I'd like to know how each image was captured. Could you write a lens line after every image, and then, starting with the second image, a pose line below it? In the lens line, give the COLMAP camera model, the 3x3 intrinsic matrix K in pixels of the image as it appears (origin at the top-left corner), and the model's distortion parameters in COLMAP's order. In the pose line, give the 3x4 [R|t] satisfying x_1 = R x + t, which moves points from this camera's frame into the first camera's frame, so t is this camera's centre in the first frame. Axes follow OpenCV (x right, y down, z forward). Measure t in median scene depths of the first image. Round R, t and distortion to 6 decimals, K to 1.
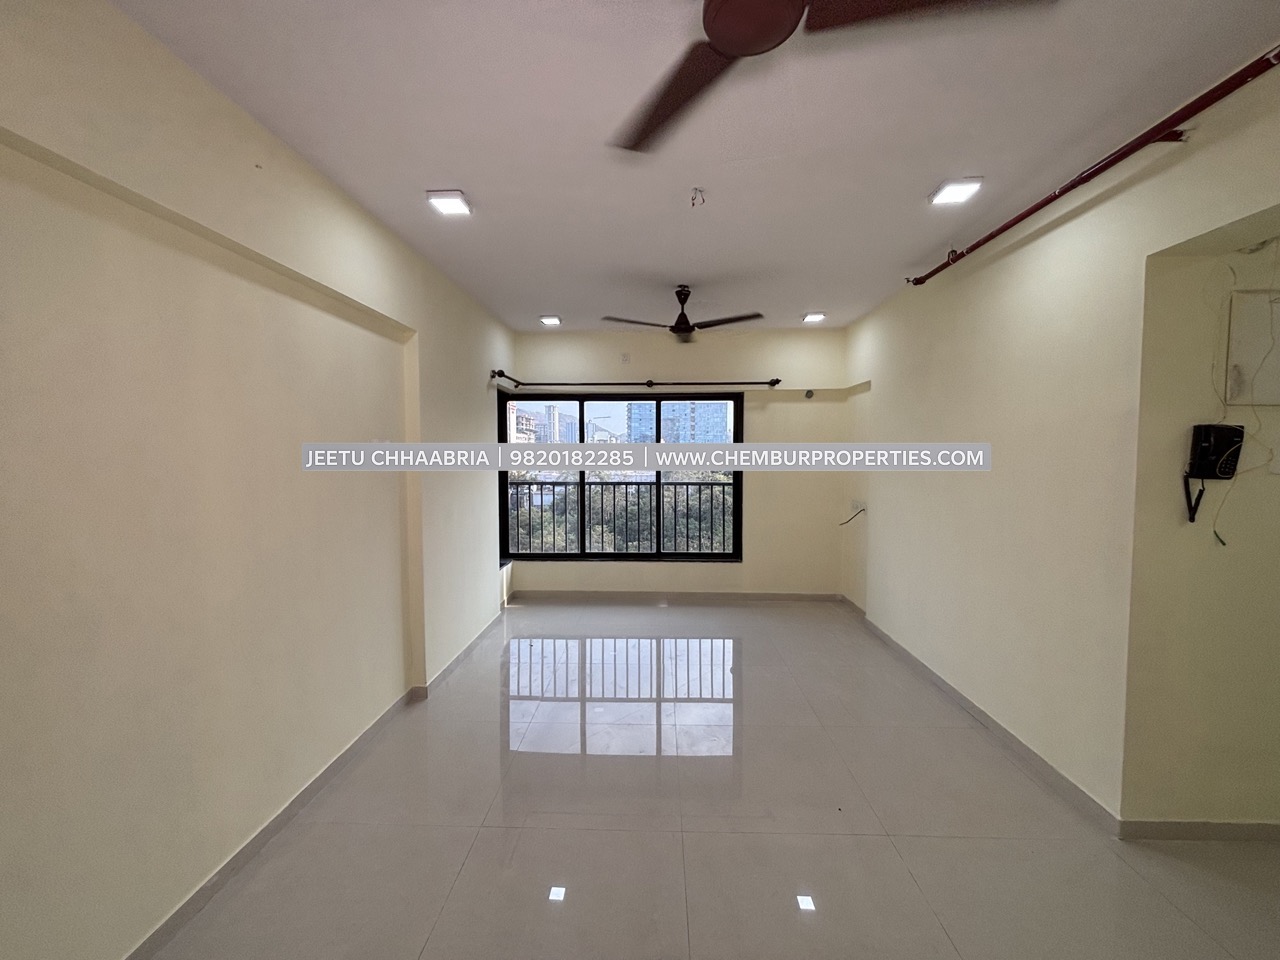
lens RADIAL K [[545.5, 0, 640.0], [0, 545.5, 479.4], [0, 0, 1]] dist [-0.004264, -0.000262]
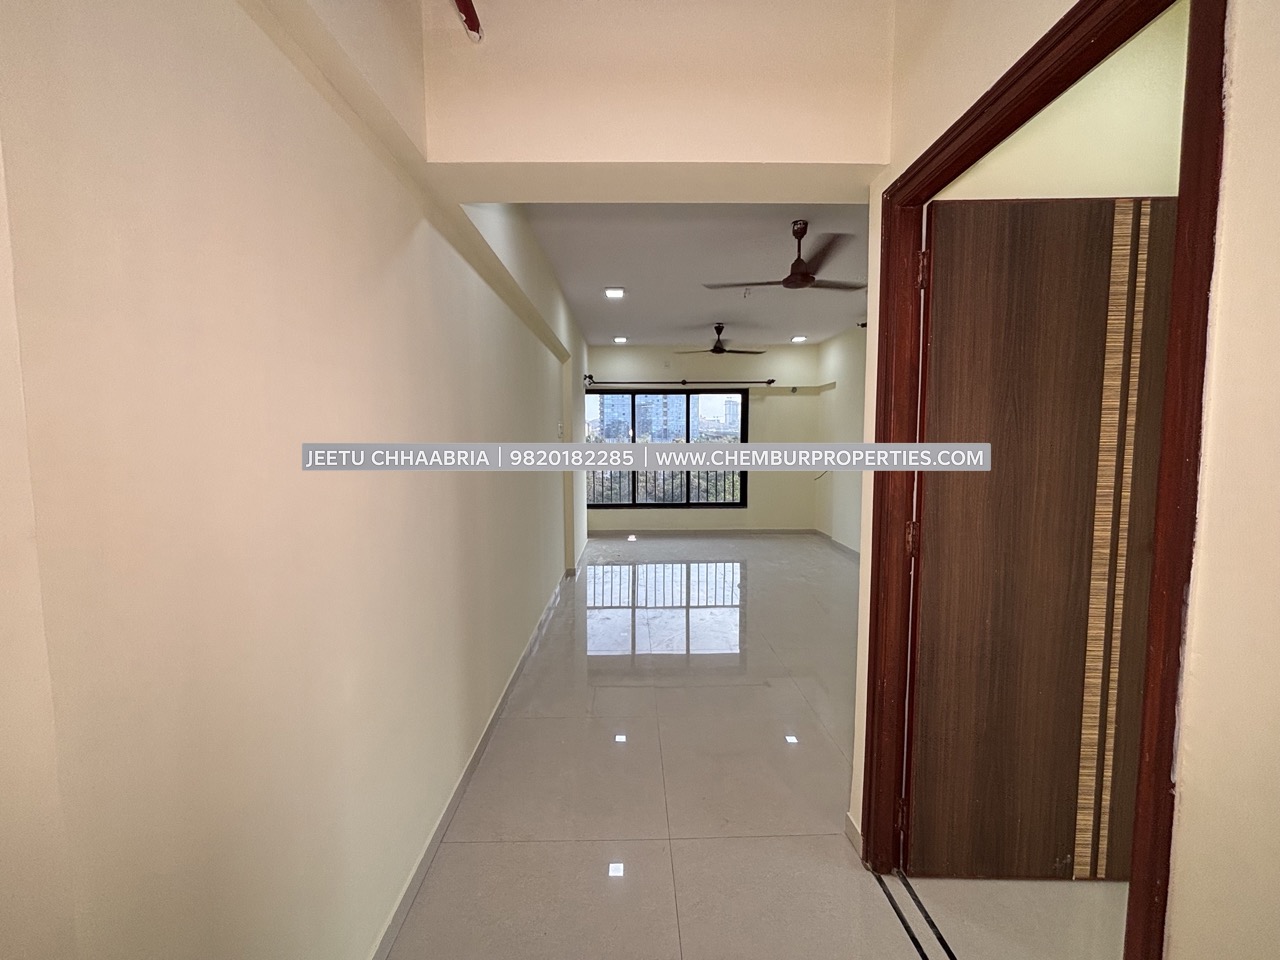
lens RADIAL K [[545.5, 0, 630.4], [0, 545.5, 479.9], [0, 0, 1]] dist [-0.004264, -0.000262]
pose [[0.999154, -0.006477, 0.040606, -0.173031], [0.005393, 0.999628, 0.026742, 0.038718], [-0.040764, -0.026501, 0.998817, -0.407228]]
